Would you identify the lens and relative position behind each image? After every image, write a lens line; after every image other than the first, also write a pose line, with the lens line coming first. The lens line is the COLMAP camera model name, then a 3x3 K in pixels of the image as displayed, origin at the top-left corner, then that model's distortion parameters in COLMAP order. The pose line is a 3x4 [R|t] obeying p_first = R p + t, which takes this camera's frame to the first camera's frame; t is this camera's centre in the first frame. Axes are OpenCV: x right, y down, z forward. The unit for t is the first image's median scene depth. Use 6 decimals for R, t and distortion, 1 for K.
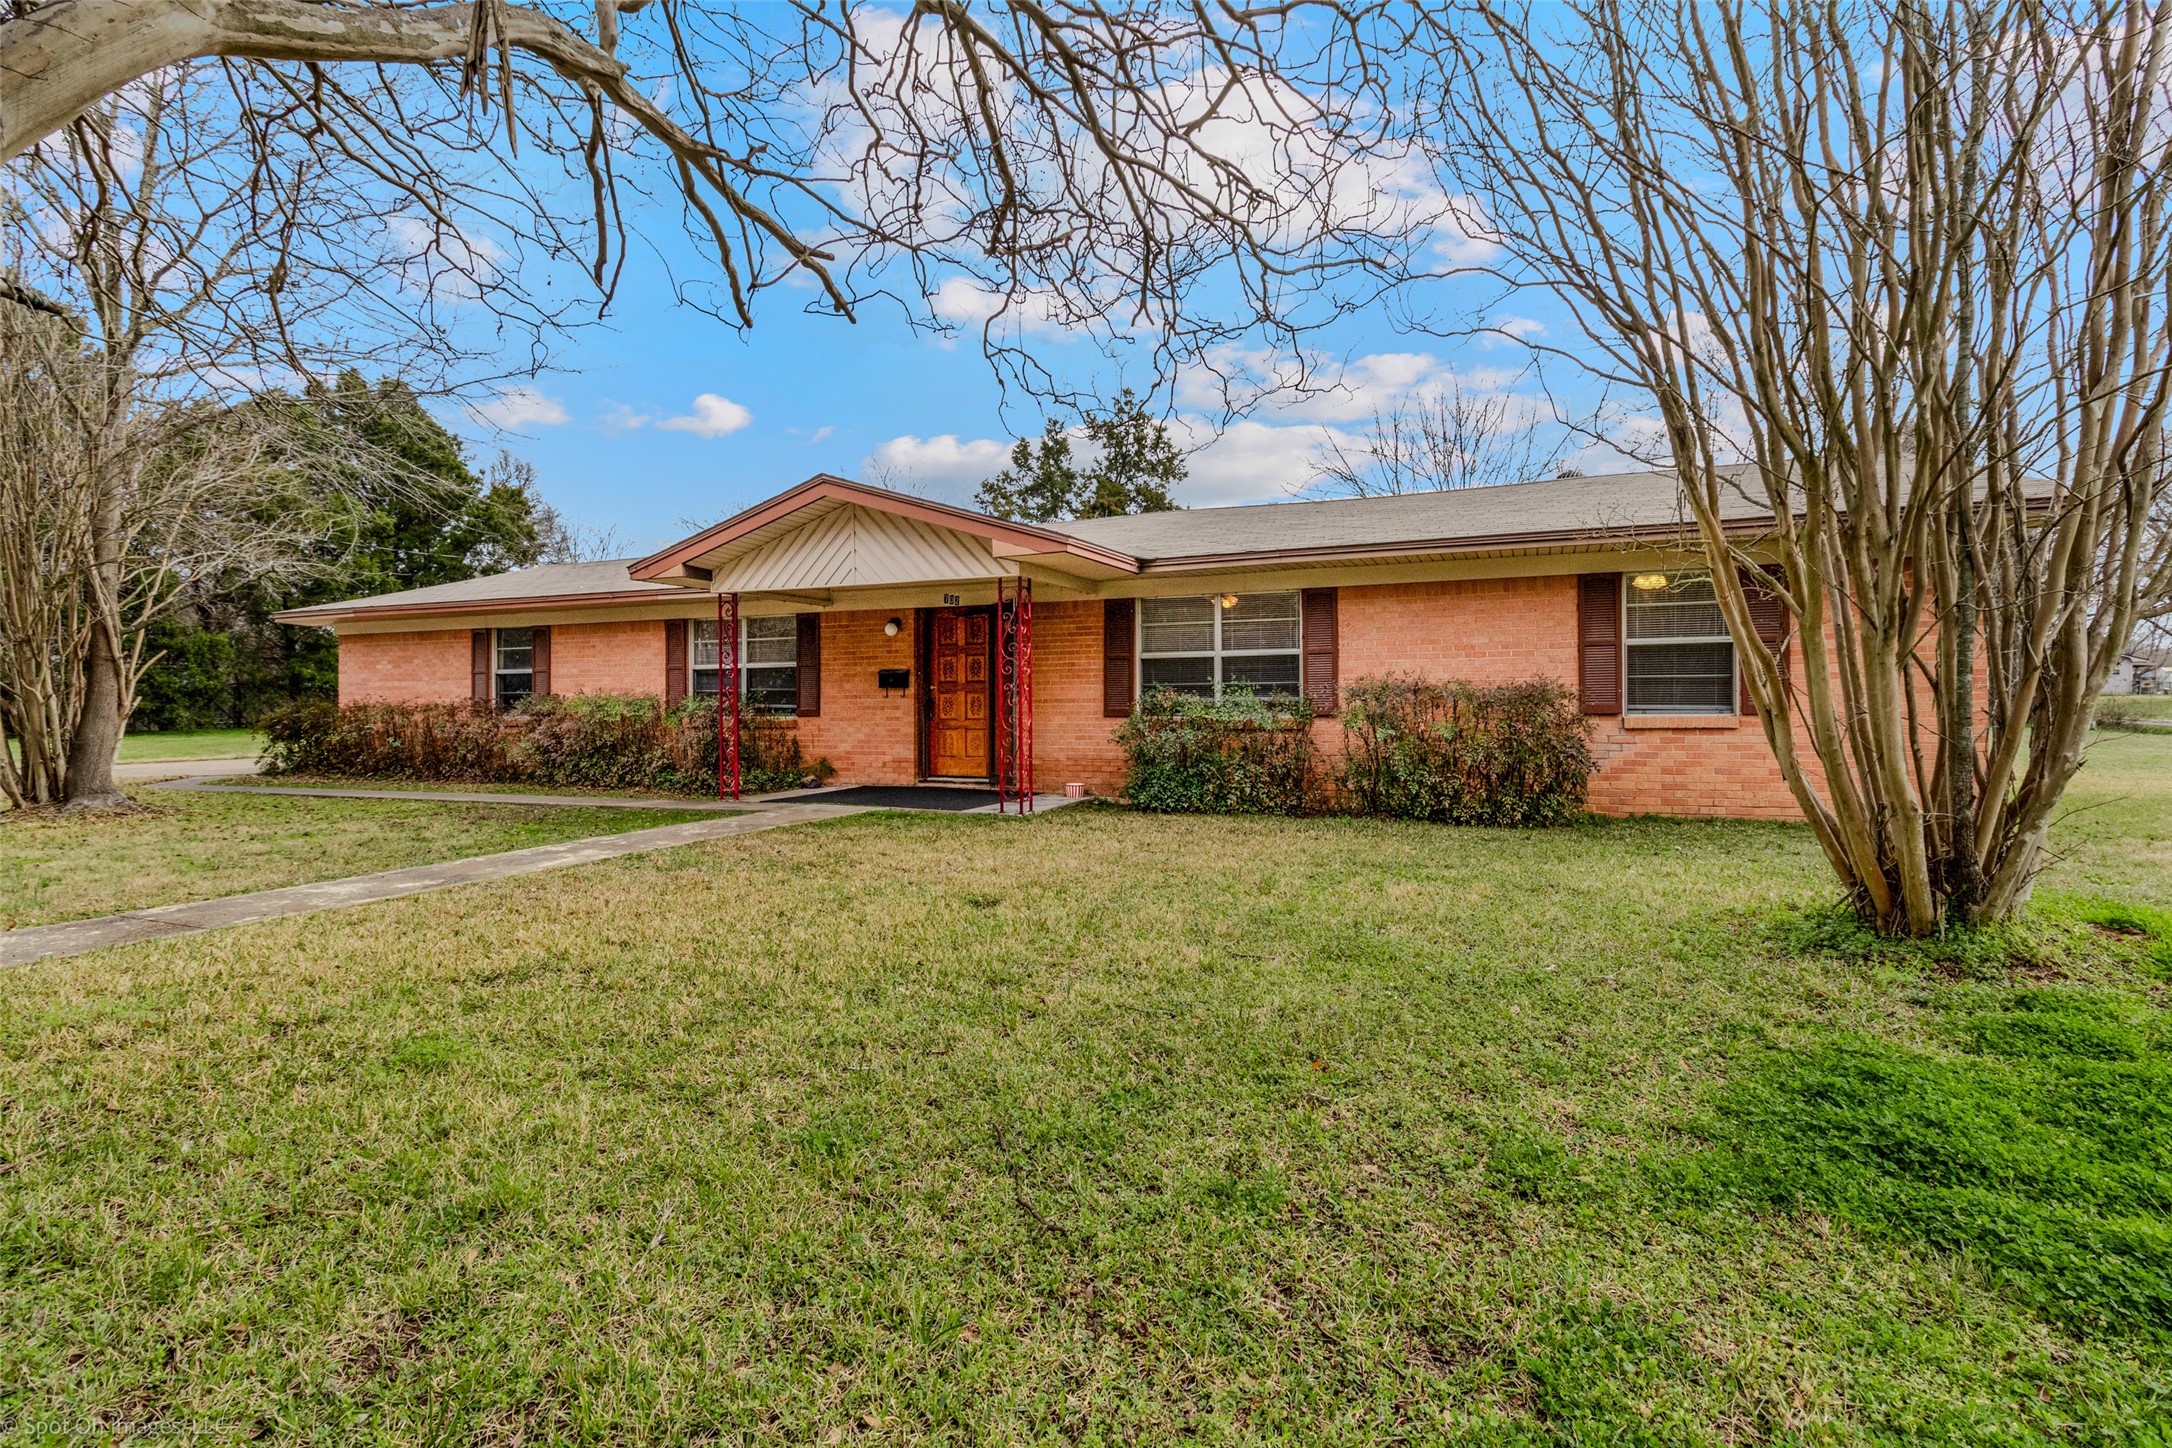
lens RADIAL K [[1010.8, 0, 1096.7], [0, 1010.8, 725.4], [0, 0, 1]] dist [0.008417, 0.000143]
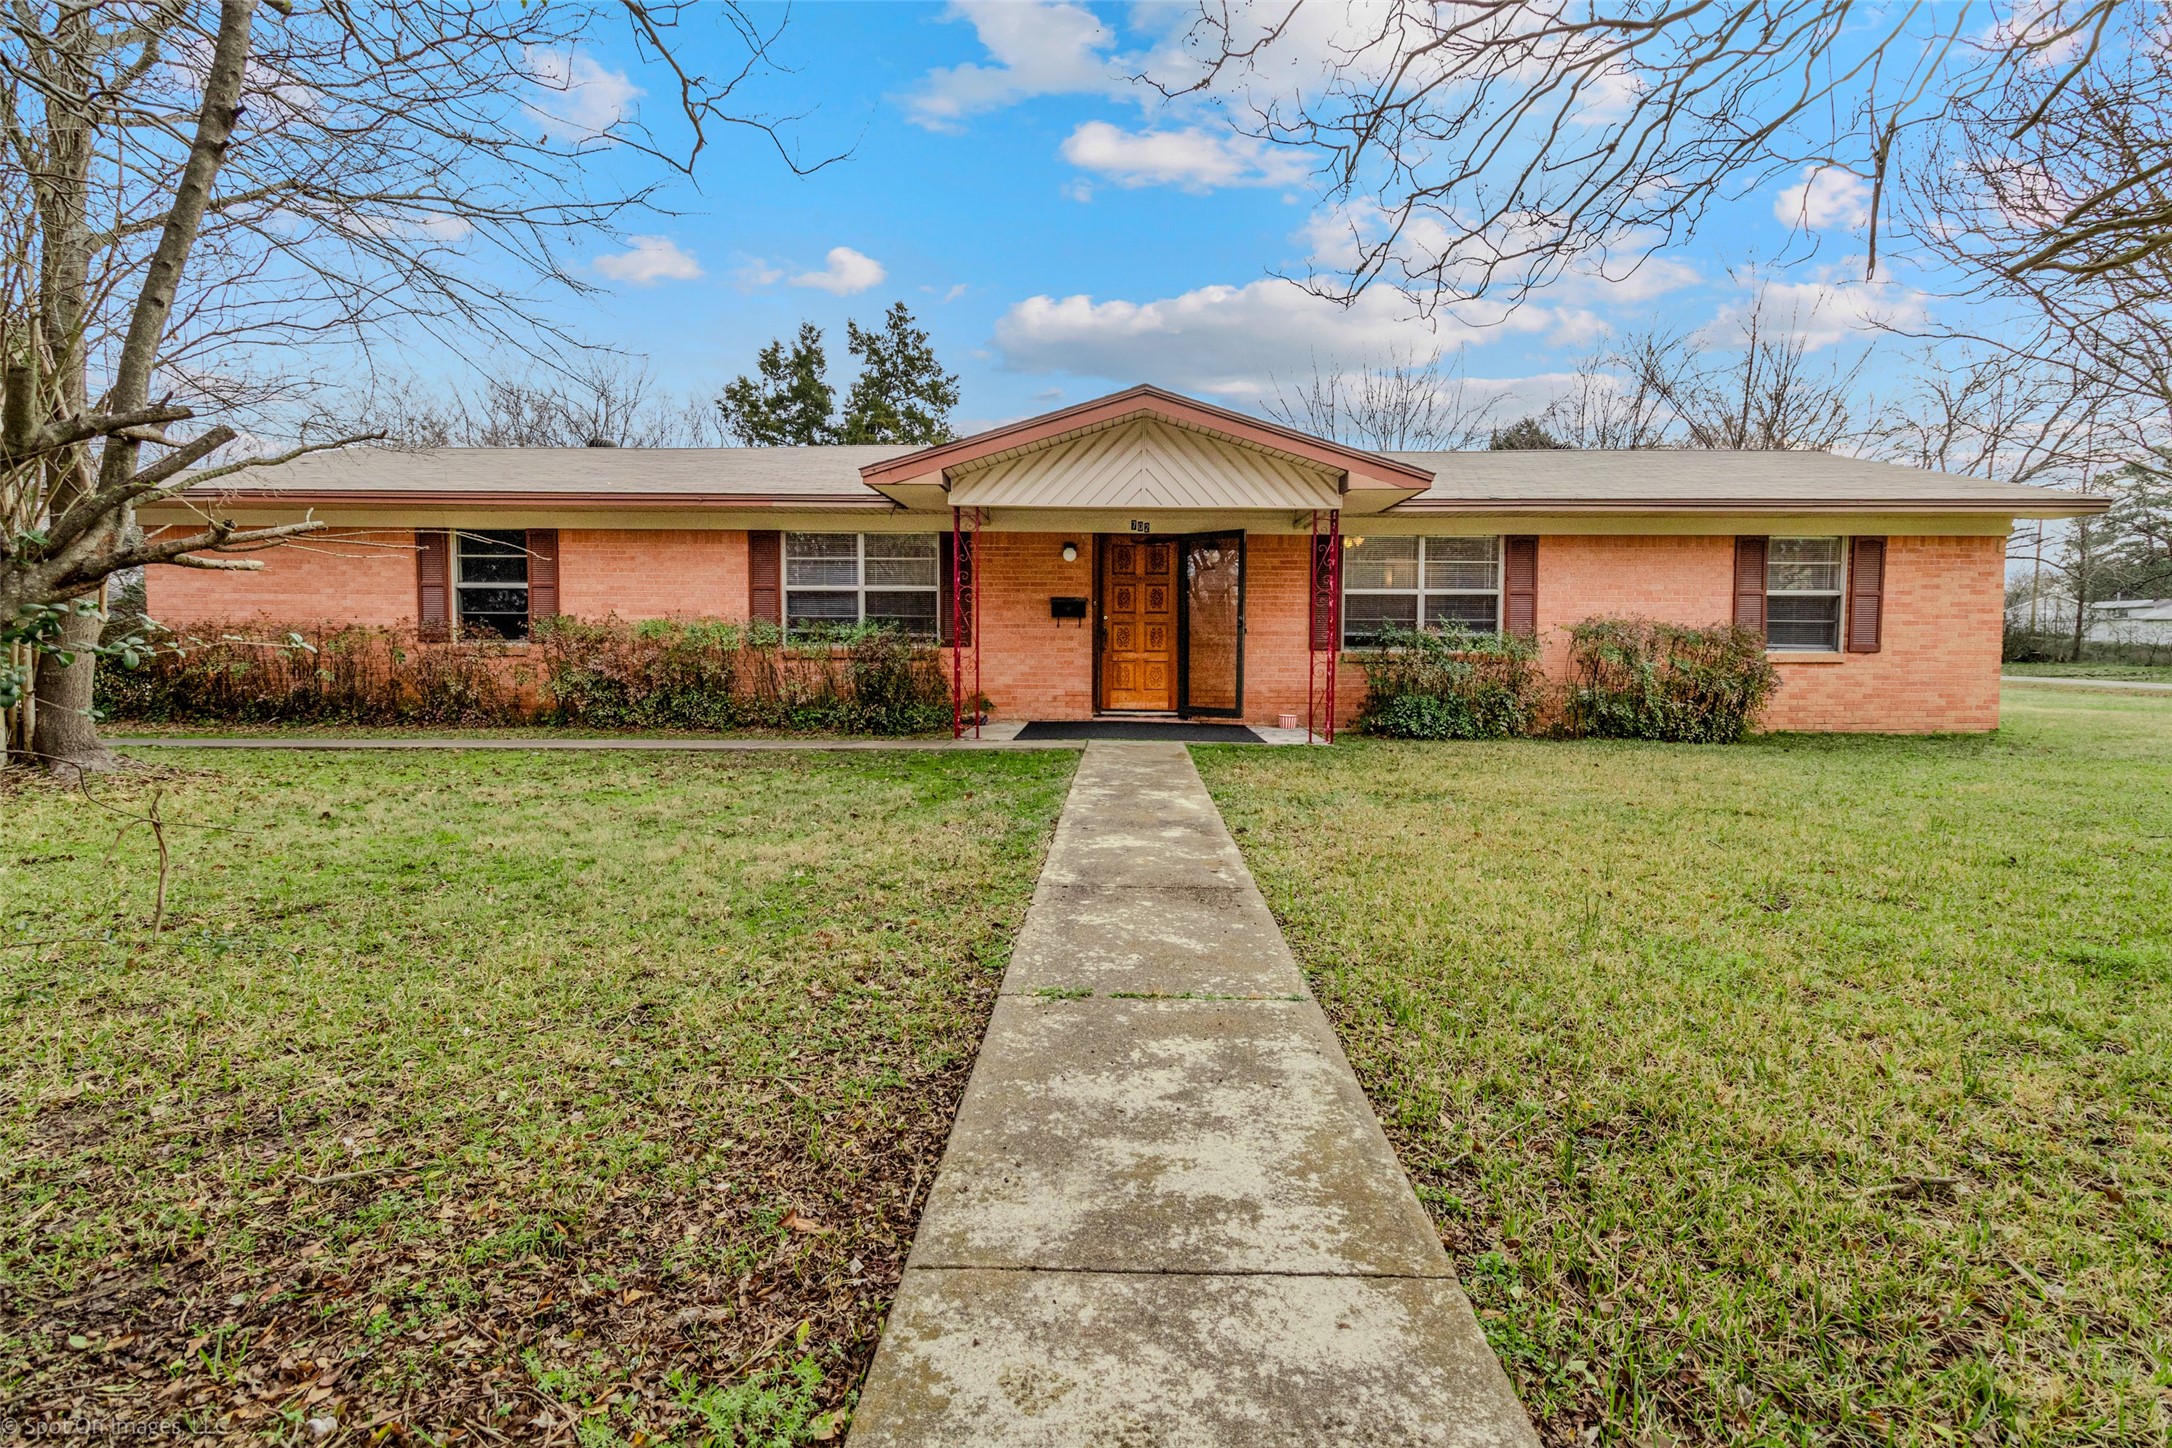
lens RADIAL K [[1010.8, 0, 1098.4], [0, 1010.8, 721.9], [0, 0, 1]] dist [0.008417, 0.000143]
pose [[0.928249, -0.017695, 0.371539, -0.528460], [-0.004473, 0.998264, 0.058720, 0.004768], [-0.371933, -0.056168, 0.926559, 0.112486]]
